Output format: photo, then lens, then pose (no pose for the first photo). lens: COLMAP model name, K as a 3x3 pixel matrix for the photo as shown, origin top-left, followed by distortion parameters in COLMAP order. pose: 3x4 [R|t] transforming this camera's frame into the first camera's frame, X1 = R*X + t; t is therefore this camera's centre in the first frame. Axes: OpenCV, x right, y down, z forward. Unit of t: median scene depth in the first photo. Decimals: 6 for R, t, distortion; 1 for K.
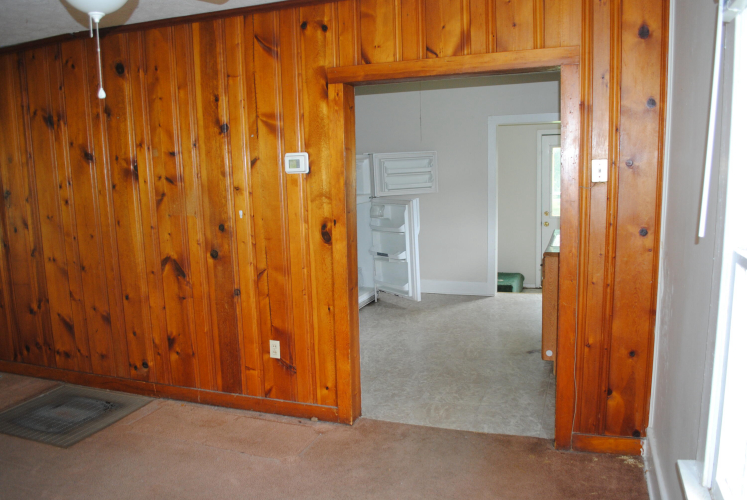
lens RADIAL K [[586.3, 0, 371.0], [0, 586.3, 249.7], [0, 0, 1]] dist [-0.083639, 0.007275]
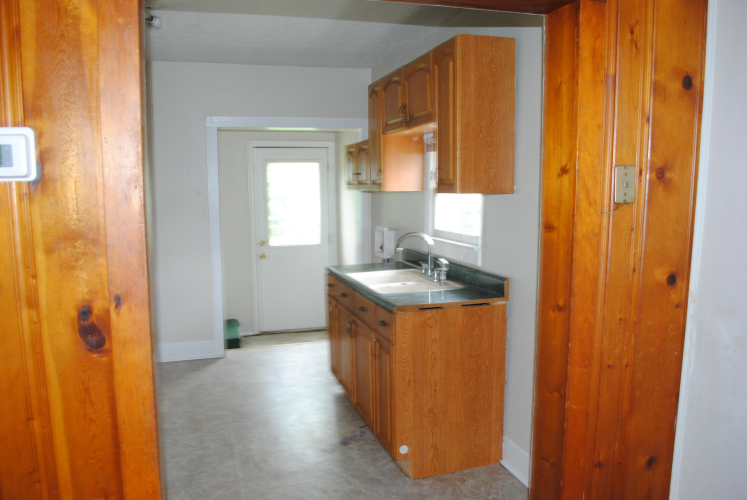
lens RADIAL K [[586.3, 0, 367.2], [0, 586.3, 265.9], [0, 0, 1]] dist [-0.083639, 0.007275]
pose [[0.801768, -0.060523, 0.594563, -0.158752], [0.068356, 0.997617, 0.009373, -0.062267], [-0.593713, 0.033127, 0.803994, 0.562456]]
